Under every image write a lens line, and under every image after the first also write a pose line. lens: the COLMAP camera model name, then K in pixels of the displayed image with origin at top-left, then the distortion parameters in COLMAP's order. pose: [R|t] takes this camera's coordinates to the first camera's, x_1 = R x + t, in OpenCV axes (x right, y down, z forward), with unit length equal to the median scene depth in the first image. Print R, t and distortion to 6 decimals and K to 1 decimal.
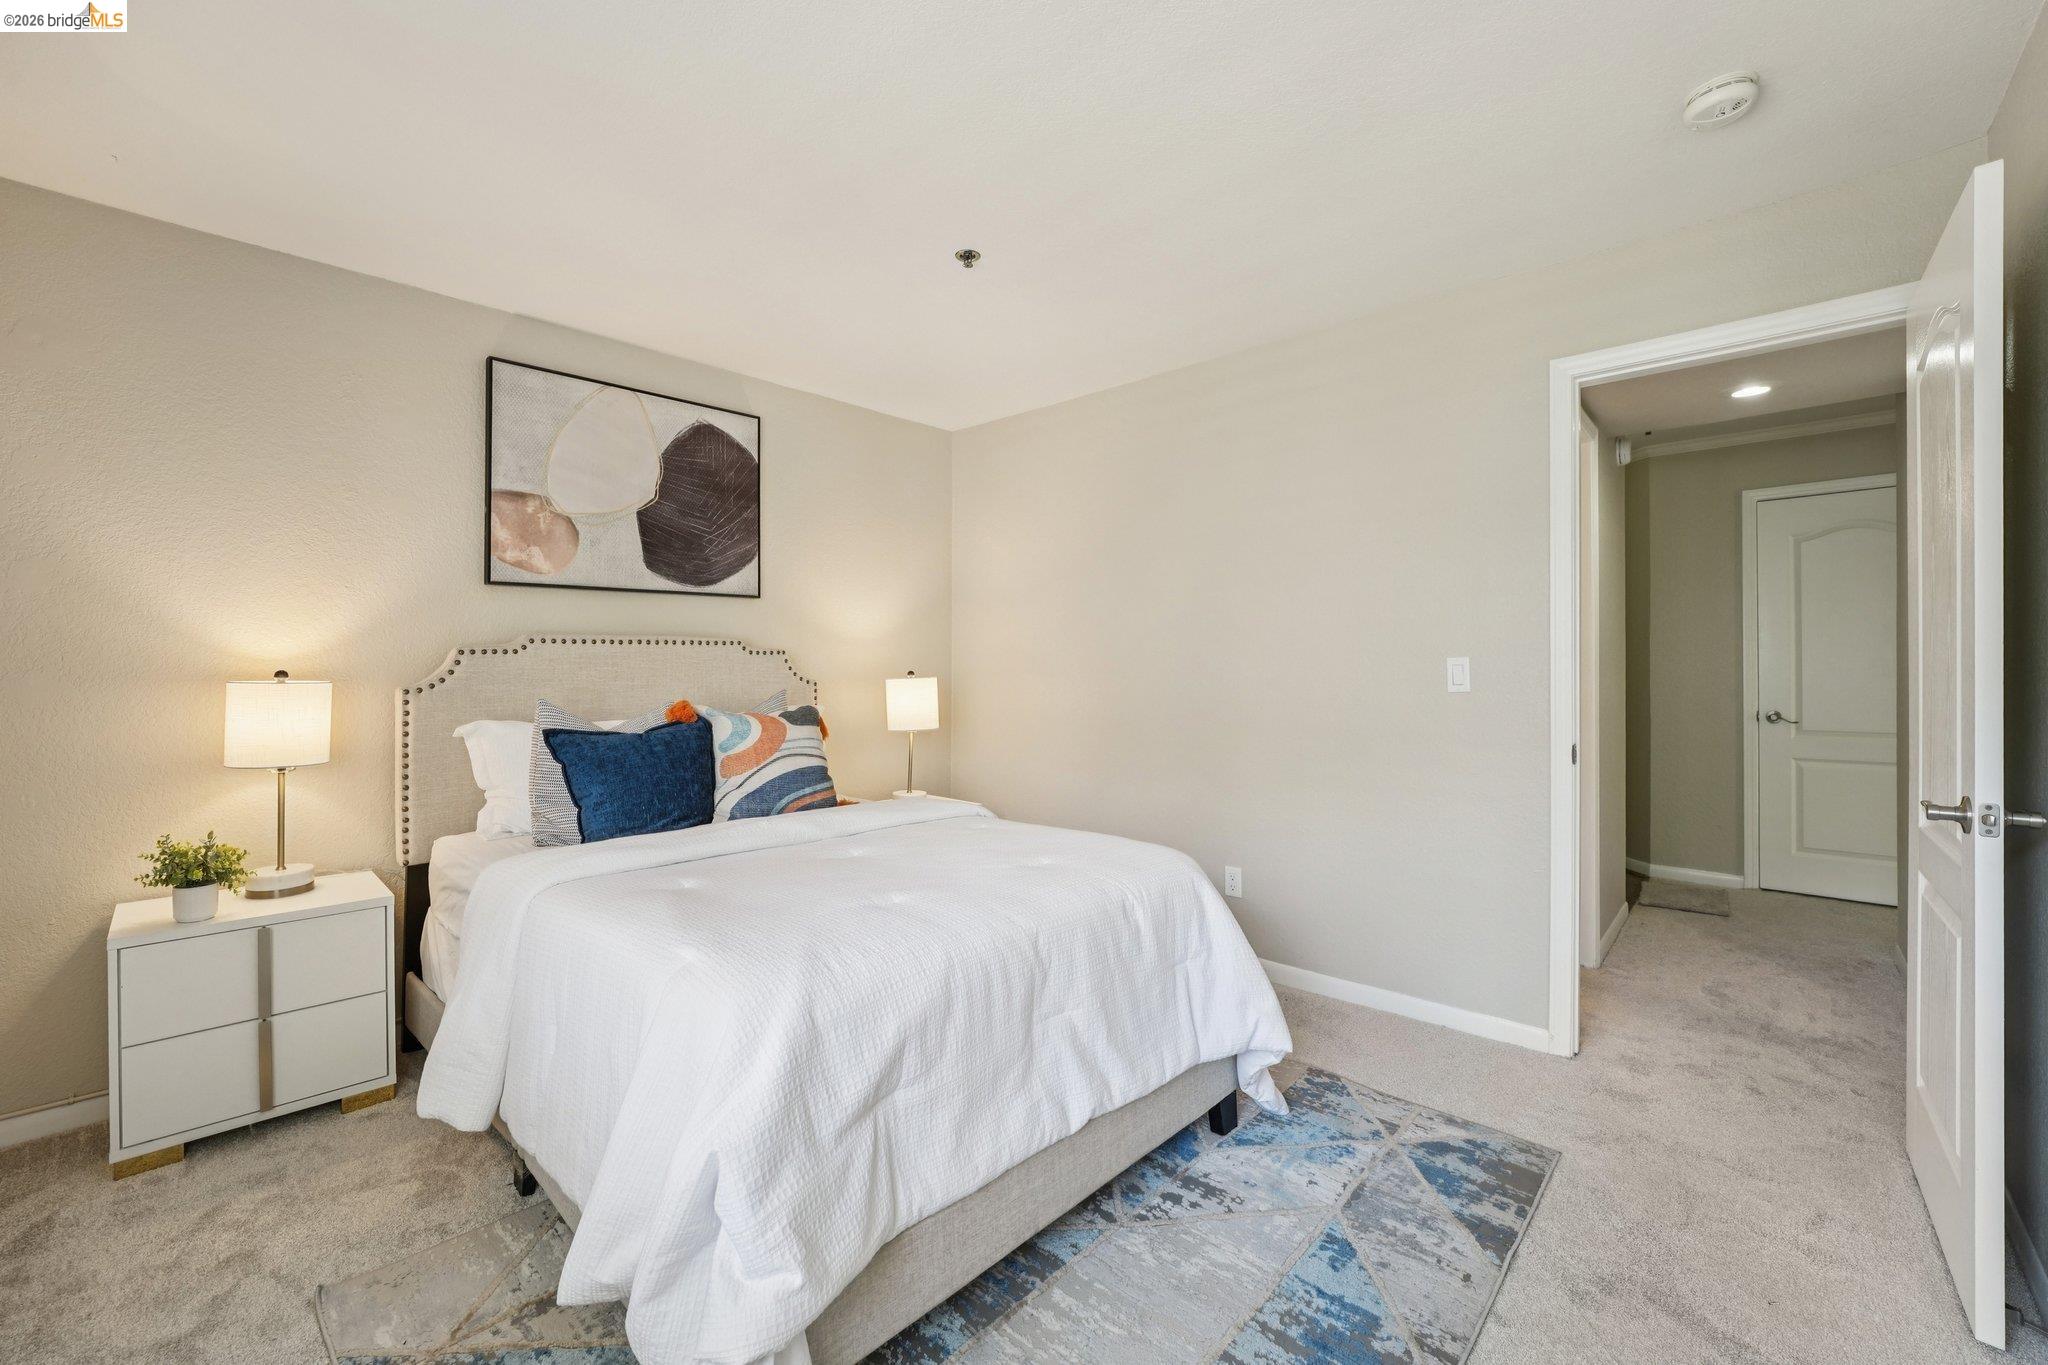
lens RADIAL K [[830.6, 0, 1013.3], [0, 830.6, 672.7], [0, 0, 1]] dist [-0.023051, -0.000075]
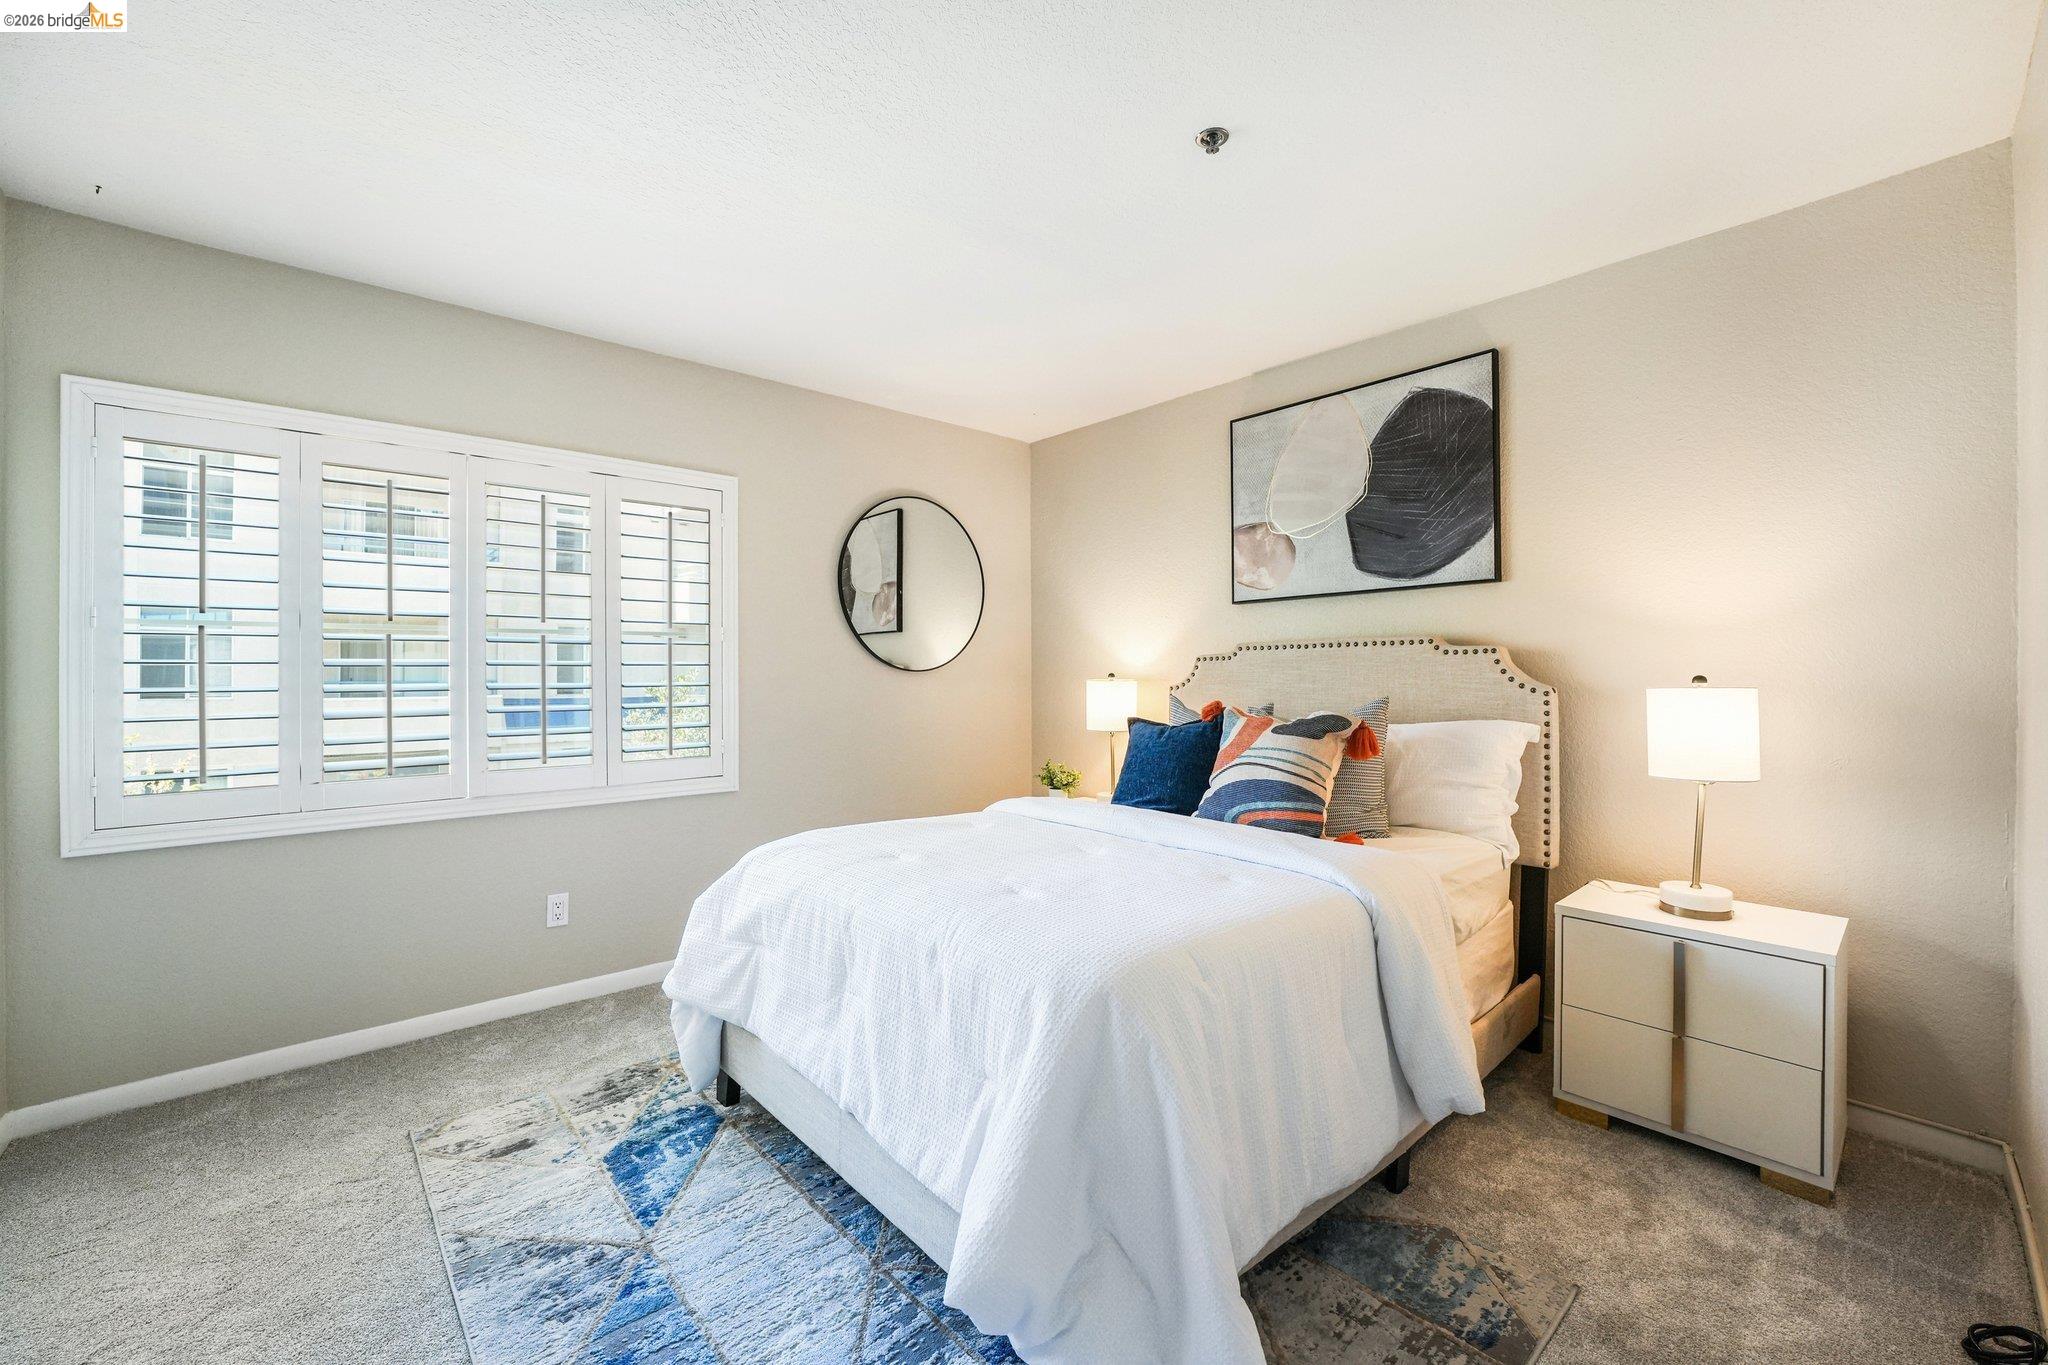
lens RADIAL K [[838.0, 0, 1015.0], [0, 838.0, 699.1], [0, 0, 1]] dist [-0.018890, -0.000394]
pose [[-0.106325, 0.028055, -0.993936, 0.586594], [-0.008721, 0.999537, 0.029146, 0.001795], [0.994293, 0.011768, -0.106031, 0.712027]]
